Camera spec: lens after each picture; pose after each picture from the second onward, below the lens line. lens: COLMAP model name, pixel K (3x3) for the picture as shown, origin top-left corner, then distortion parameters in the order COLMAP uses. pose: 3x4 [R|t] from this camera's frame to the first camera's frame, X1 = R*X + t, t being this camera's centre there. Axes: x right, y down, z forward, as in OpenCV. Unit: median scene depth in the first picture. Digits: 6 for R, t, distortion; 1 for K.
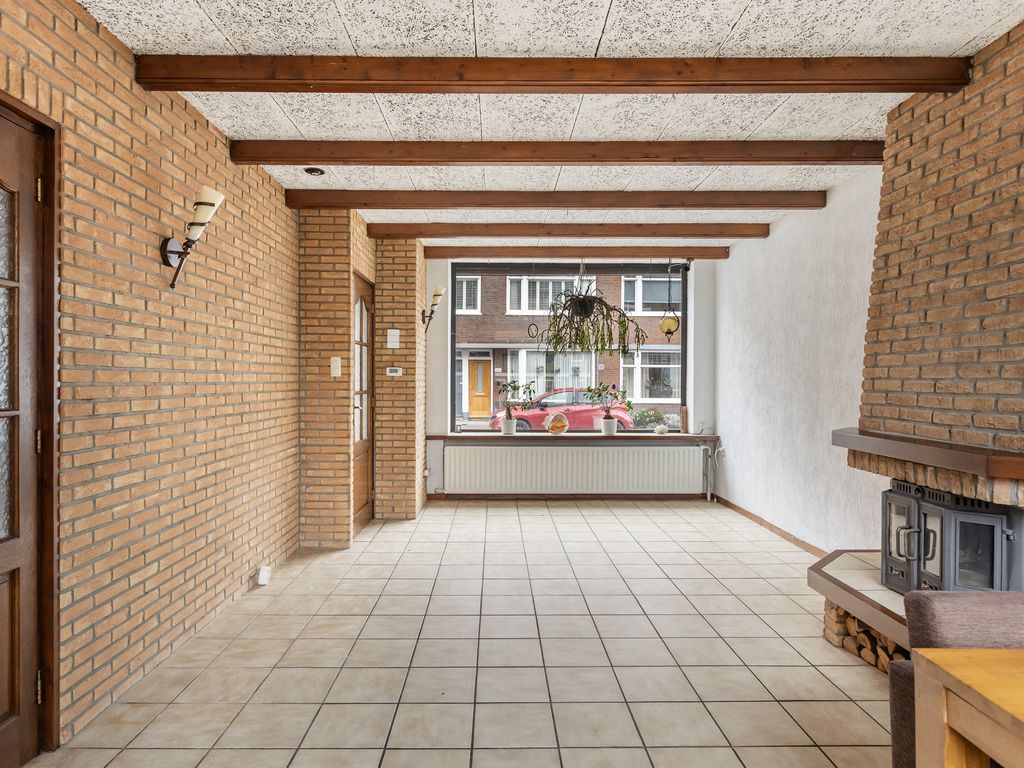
lens RADIAL K [[608.8, 0, 508.1], [0, 608.8, 374.9], [0, 0, 1]] dist [0.003977, -0.000352]
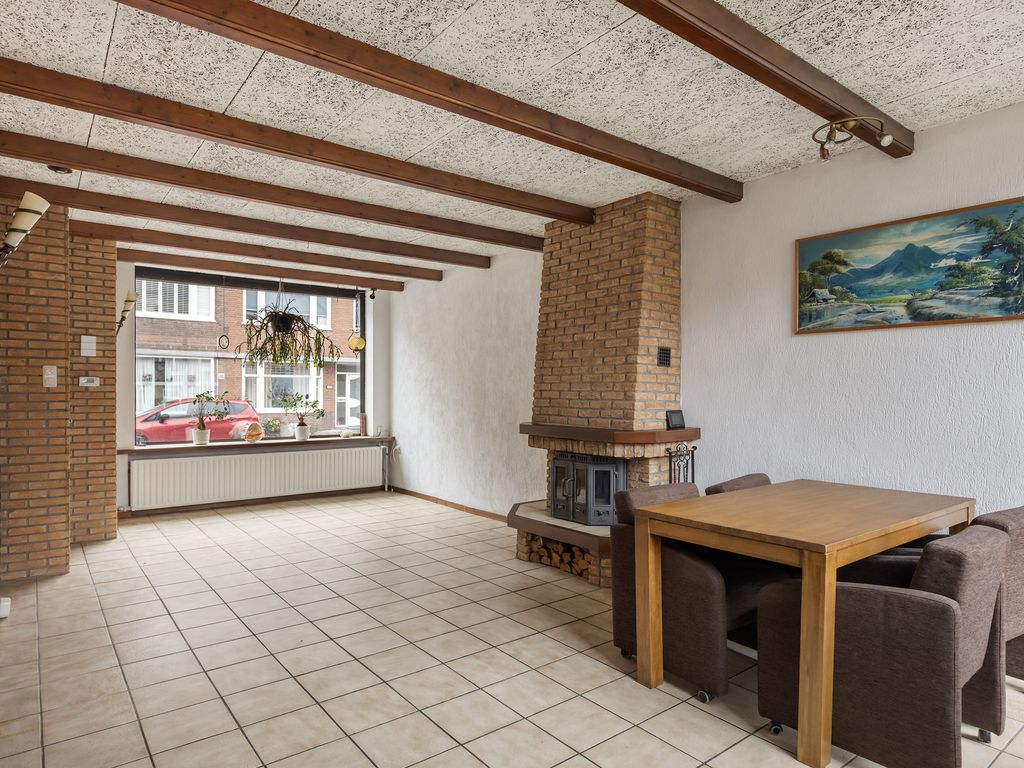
lens RADIAL K [[608.8, 0, 508.1], [0, 608.8, 374.9], [0, 0, 1]] dist [0.003977, -0.000352]
pose [[0.795838, 0.016175, 0.605293, -0.294851], [-0.006715, 0.999817, -0.017889, -0.003881], [-0.605472, 0.010173, 0.795802, -0.146271]]
